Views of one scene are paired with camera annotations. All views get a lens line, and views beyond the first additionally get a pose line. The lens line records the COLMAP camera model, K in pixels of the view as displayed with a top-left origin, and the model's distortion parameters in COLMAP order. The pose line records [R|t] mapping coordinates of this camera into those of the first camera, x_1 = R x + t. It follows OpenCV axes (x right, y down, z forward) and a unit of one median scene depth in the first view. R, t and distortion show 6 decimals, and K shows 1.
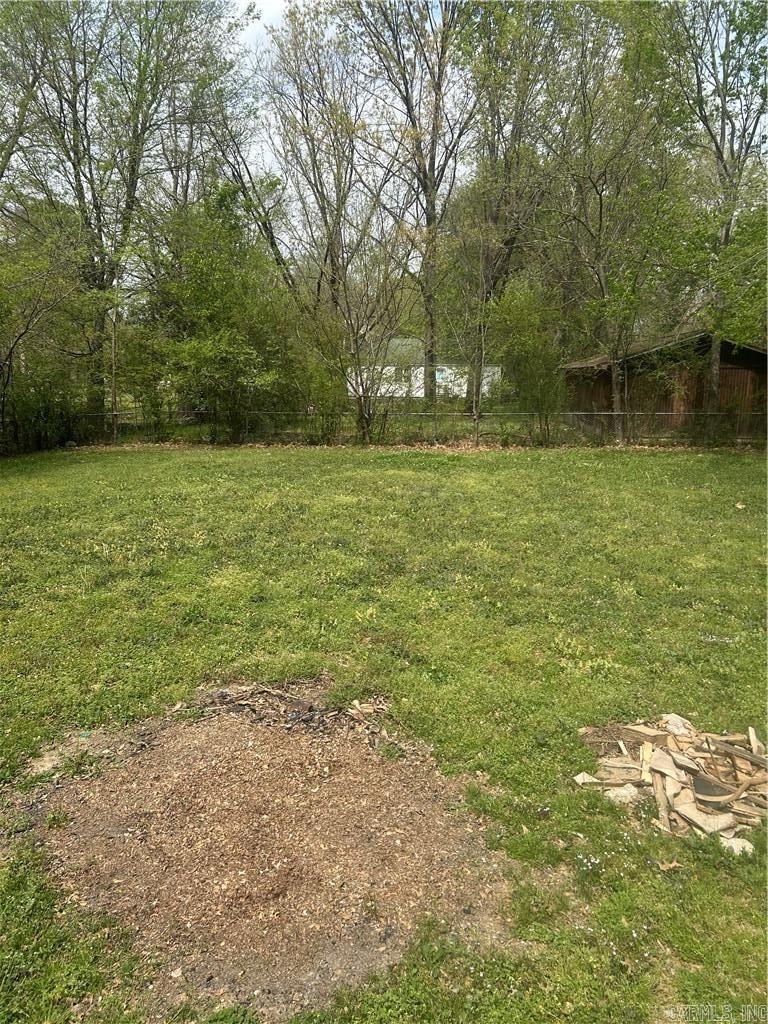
lens RADIAL K [[775.5, 0, 384.0], [0, 775.5, 512.0], [0, 0, 1]] dist [0.013448, 0.000411]
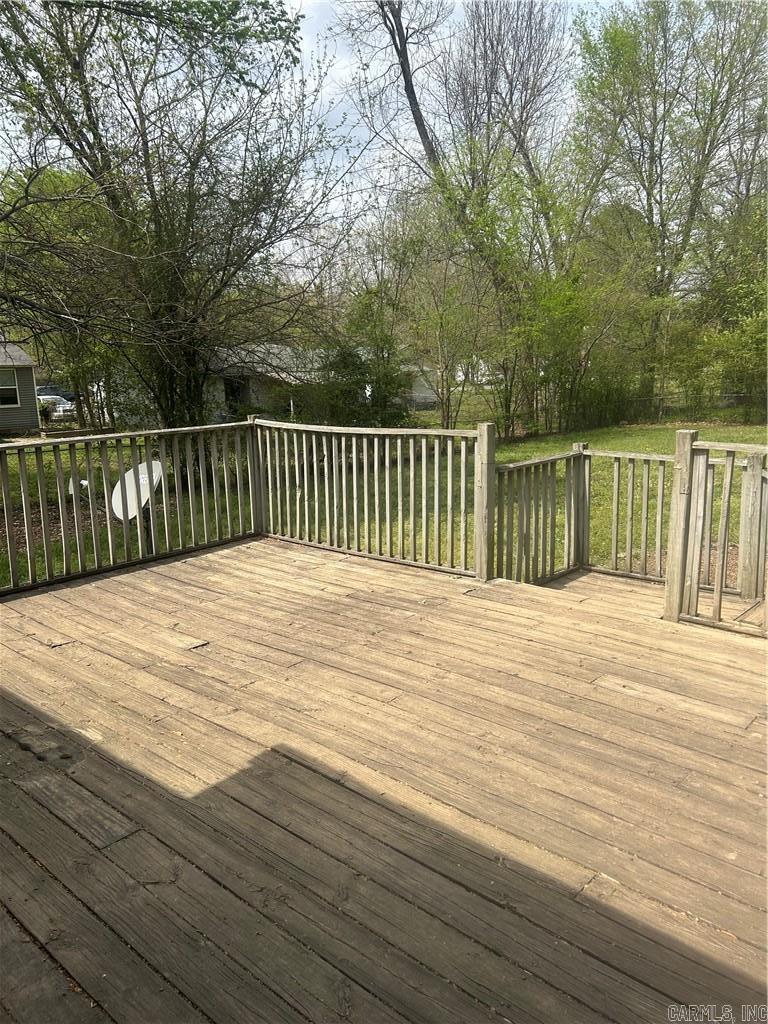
lens RADIAL K [[775.5, 0, 384.0], [0, 775.5, 512.0], [0, 0, 1]] dist [0.013448, 0.000411]
pose [[0.783067, 0.088094, -0.615667, 0.071624], [-0.072570, 0.996098, 0.050227, 0.020017], [0.617690, 0.005348, 0.786404, -0.205505]]
